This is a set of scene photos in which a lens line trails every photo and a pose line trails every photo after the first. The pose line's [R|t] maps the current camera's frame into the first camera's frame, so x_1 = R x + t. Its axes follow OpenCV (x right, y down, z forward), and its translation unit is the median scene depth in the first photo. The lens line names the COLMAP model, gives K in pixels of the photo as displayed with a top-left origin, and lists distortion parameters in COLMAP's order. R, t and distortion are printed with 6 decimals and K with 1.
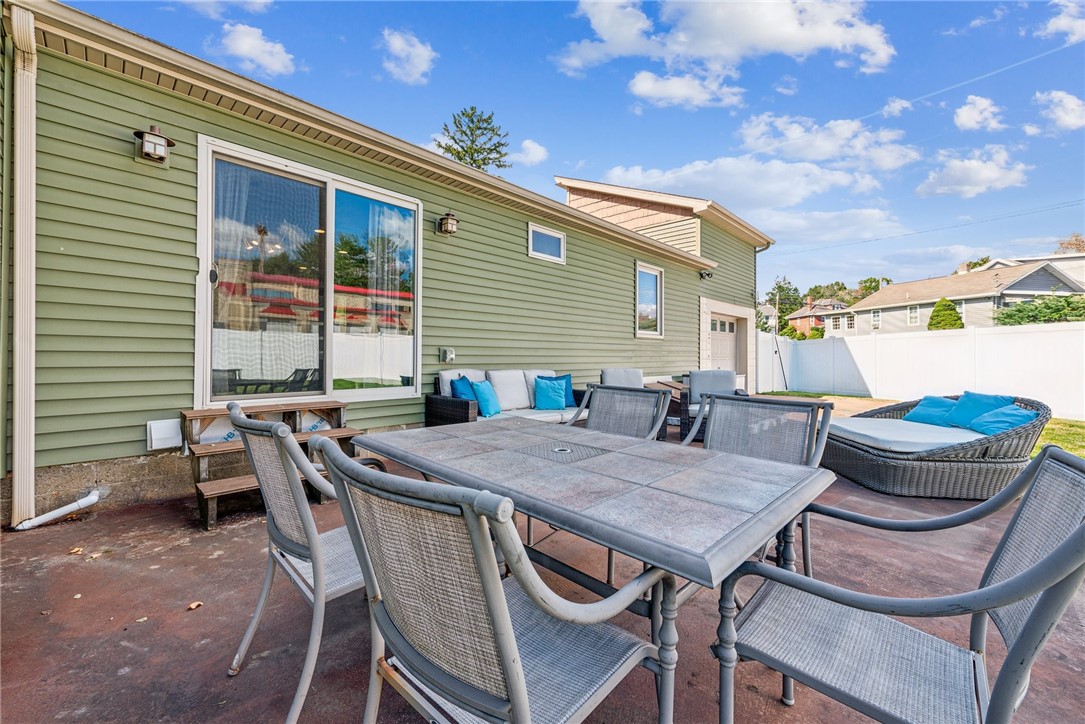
lens RADIAL K [[432.7, 0, 546.2], [0, 432.7, 364.0], [0, 0, 1]] dist [0.001863, 0.000082]
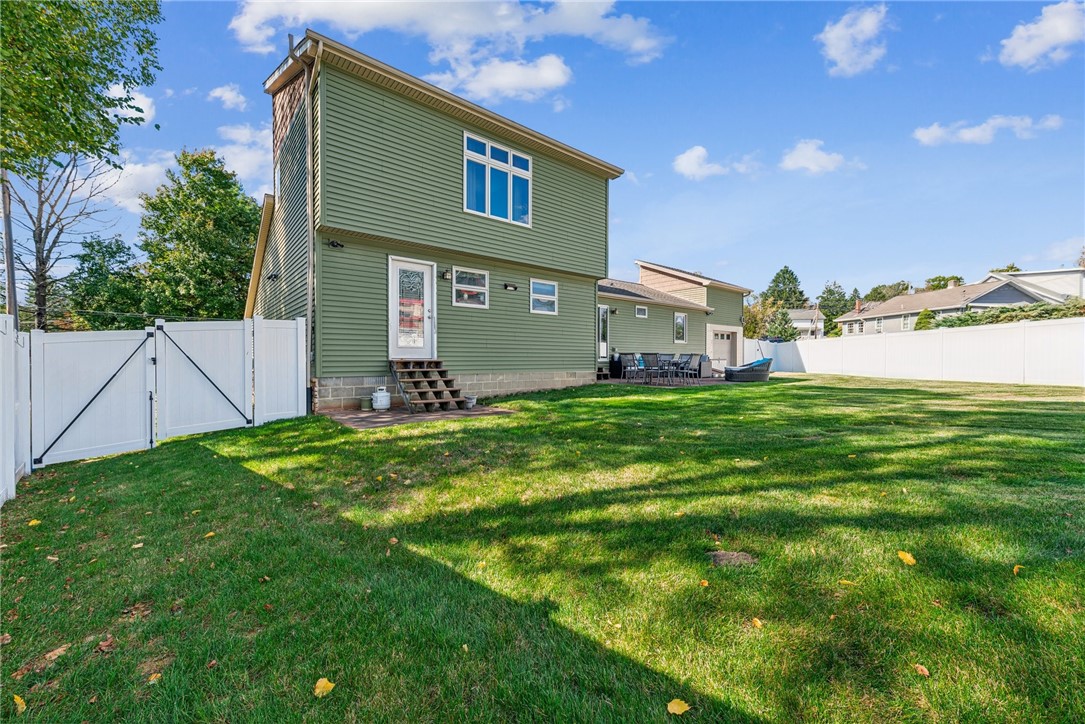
lens RADIAL K [[432.7, 0, 546.2], [0, 432.7, 364.0], [0, 0, 1]] dist [0.001863, 0.000082]
pose [[0.993010, -0.004211, -0.117959, -0.130273], [0.003121, 0.999951, -0.009427, 0.044784], [0.117993, 0.008993, 0.992974, -0.876359]]
